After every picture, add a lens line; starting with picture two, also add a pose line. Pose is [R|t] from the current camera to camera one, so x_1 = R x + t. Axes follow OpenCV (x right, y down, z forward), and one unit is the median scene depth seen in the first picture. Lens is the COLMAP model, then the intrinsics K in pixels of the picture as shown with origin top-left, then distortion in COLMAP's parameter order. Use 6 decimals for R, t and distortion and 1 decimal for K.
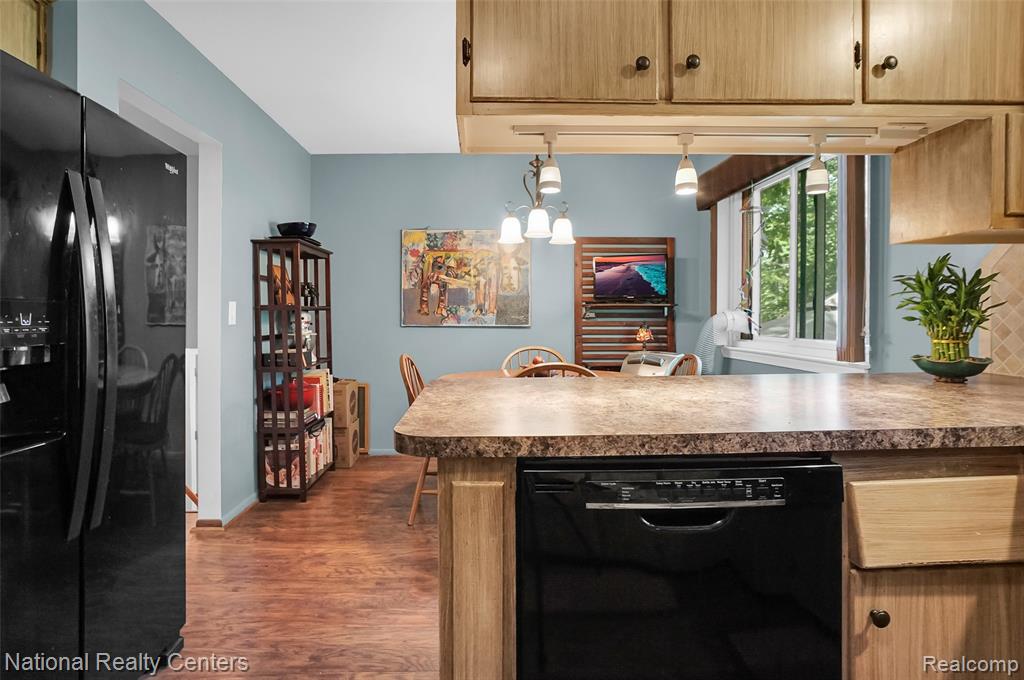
lens RADIAL K [[566.3, 0, 512.4], [0, 566.3, 315.5], [0, 0, 1]] dist [-0.001855, 0.002062]
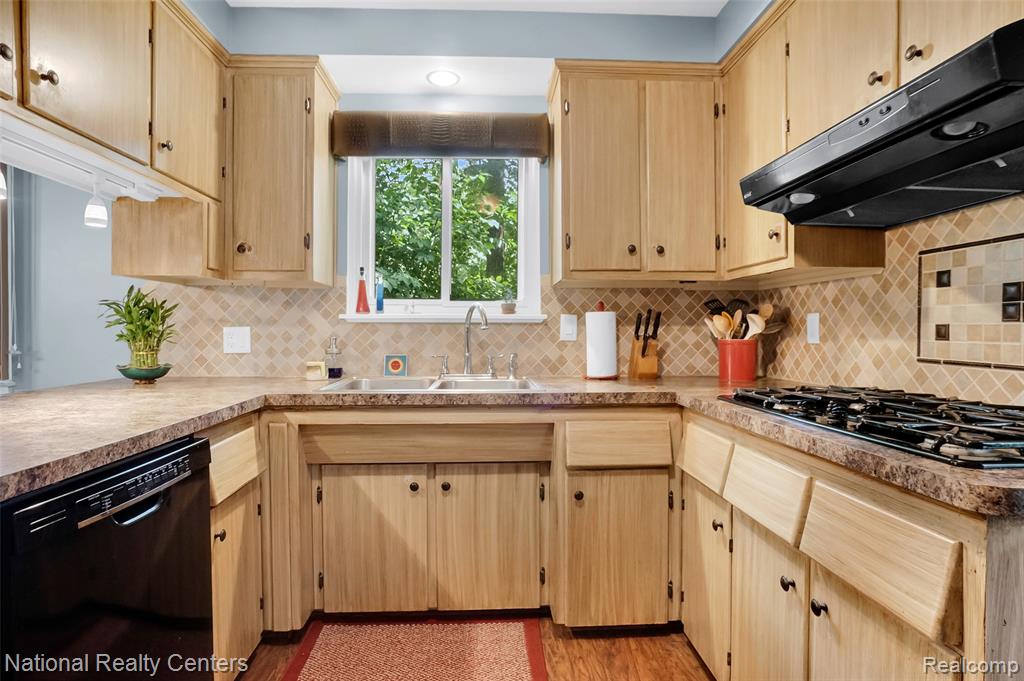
lens RADIAL K [[555.9, 0, 512.0], [0, 555.9, 340.5], [0, 0, 1]] dist [-0.005662, -0.000434]
pose [[-0.014625, -0.013175, 0.999806, -0.291182], [0.000857, 0.999913, 0.013189, 0.000253], [-0.999893, 0.001049, -0.014613, 0.088640]]
